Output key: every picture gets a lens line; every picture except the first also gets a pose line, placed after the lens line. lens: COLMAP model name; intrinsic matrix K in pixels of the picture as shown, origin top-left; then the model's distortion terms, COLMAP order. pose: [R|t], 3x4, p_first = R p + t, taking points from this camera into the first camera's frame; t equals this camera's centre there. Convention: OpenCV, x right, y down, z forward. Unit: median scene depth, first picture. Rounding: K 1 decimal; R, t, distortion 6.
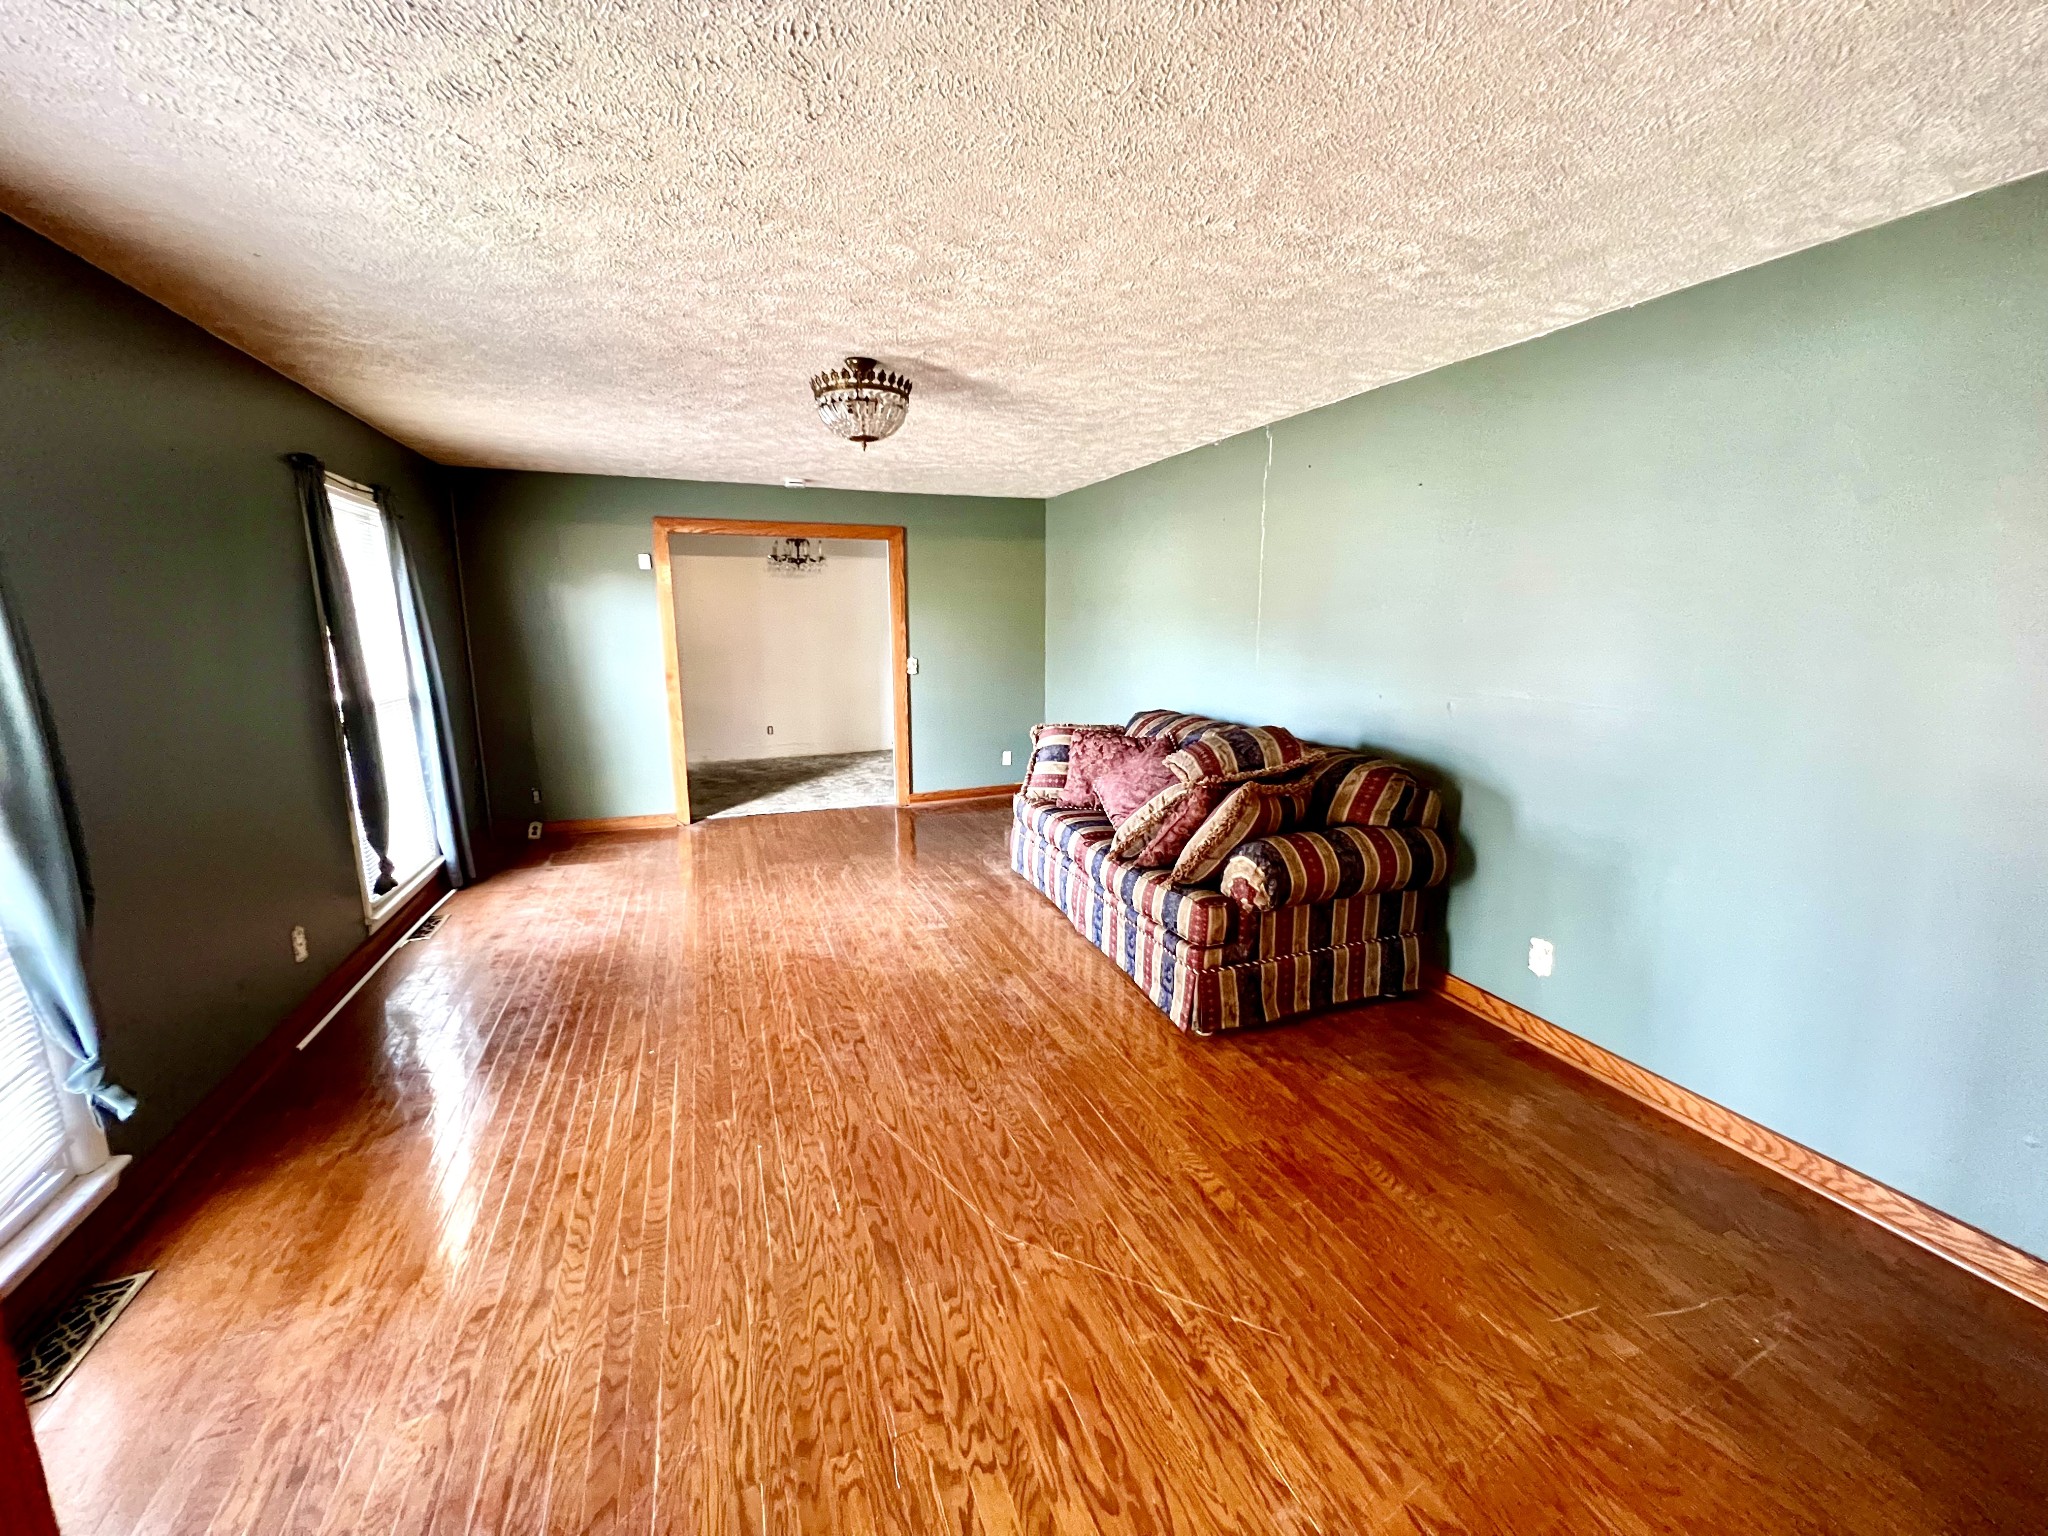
lens RADIAL K [[815.6, 0, 1024.9], [0, 815.6, 769.5], [0, 0, 1]] dist [-0.002756, -0.000996]
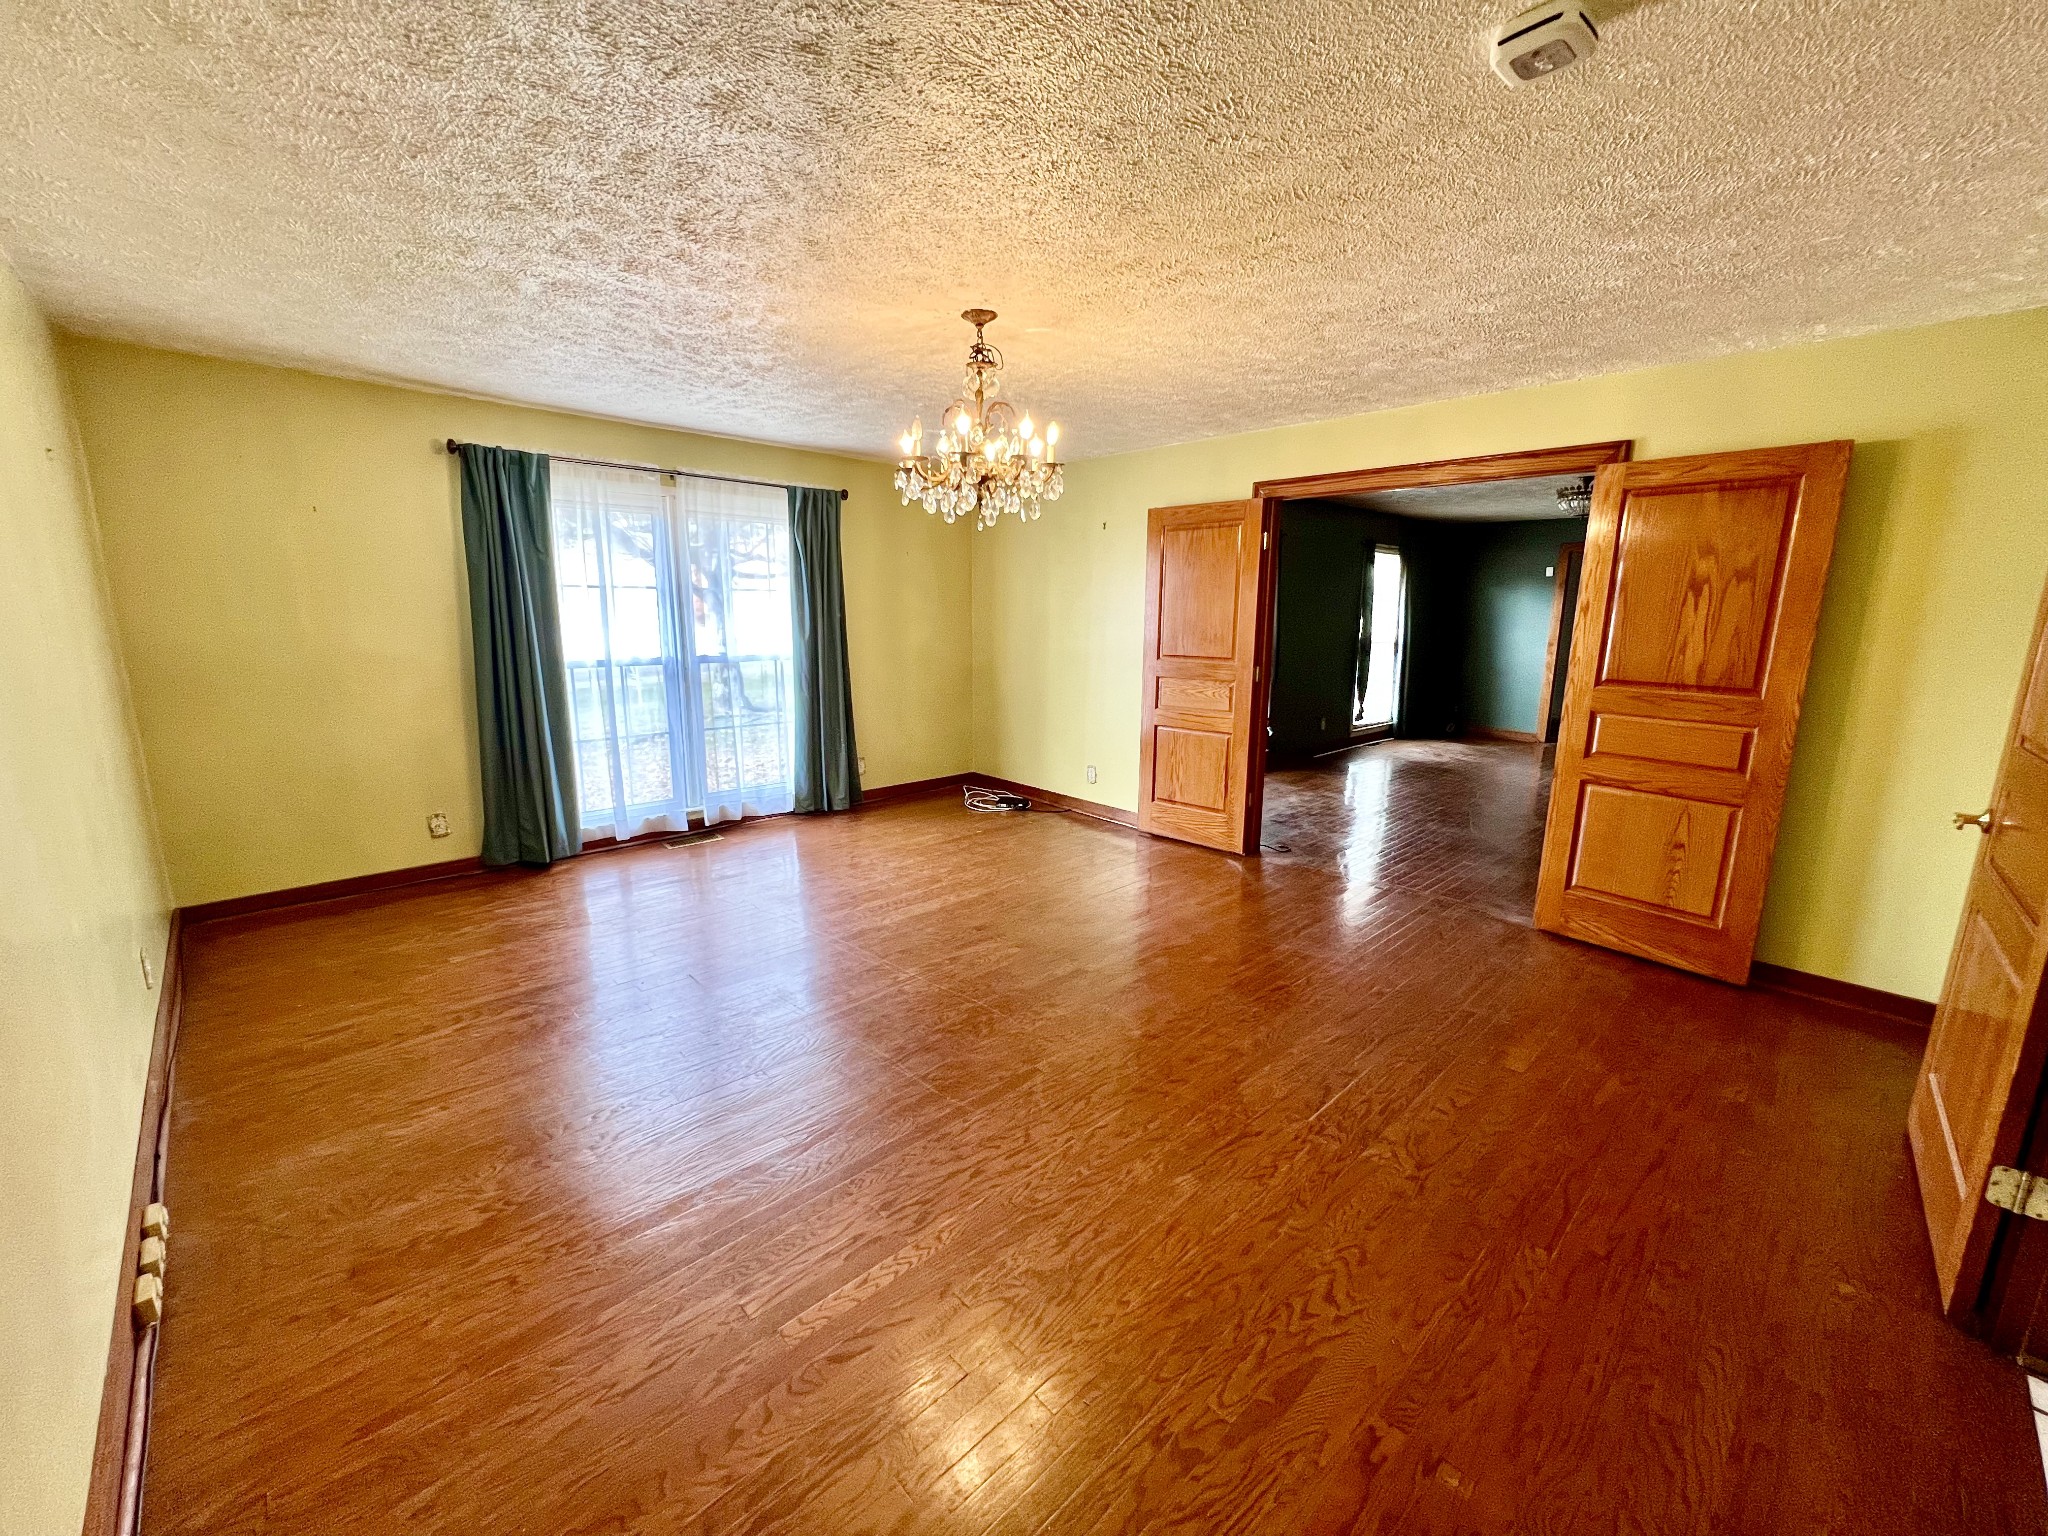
lens RADIAL K [[815.6, 0, 1016.6], [0, 815.6, 765.2], [0, 0, 1]] dist [-0.002756, -0.000996]
pose [[0.371447, 0.177975, -0.911236, 1.150714], [-0.168311, 0.978102, 0.122426, 0.167064], [0.913071, 0.107896, 0.393268, -0.936263]]
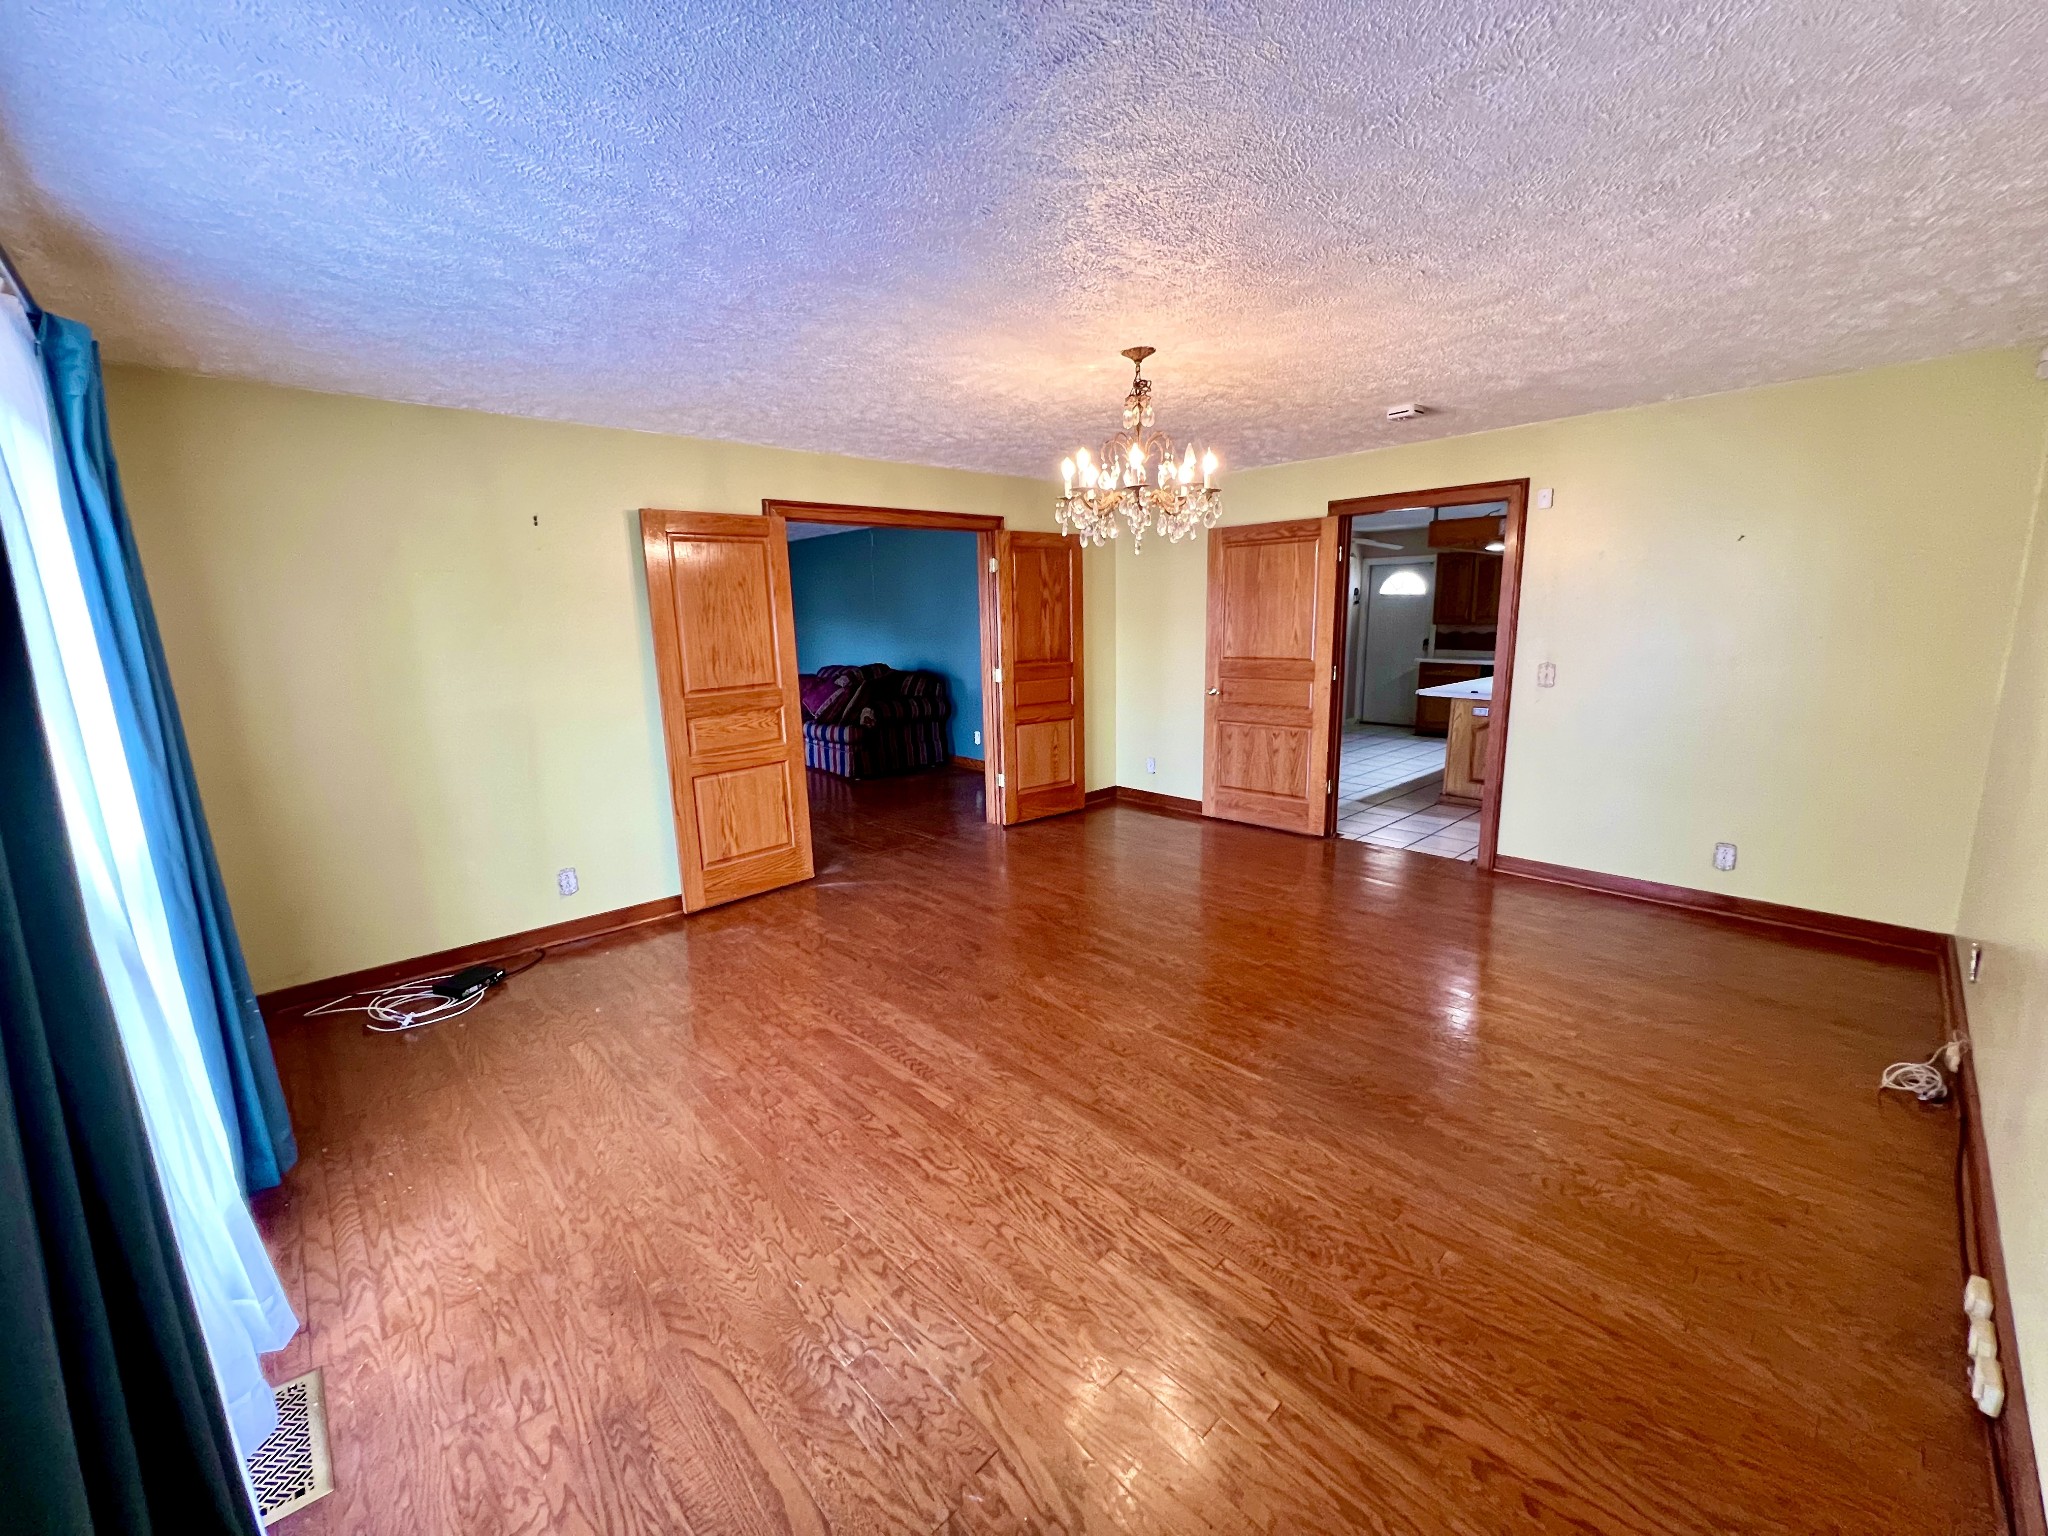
lens RADIAL K [[815.6, 0, 1025.8], [0, 815.6, 768.8], [0, 0, 1]] dist [-0.002756, -0.000996]
pose [[0.927869, -0.100623, 0.359074, -0.196487], [0.095702, 0.994911, 0.031502, 0.235678], [-0.360417, 0.005134, 0.932777, -1.471808]]
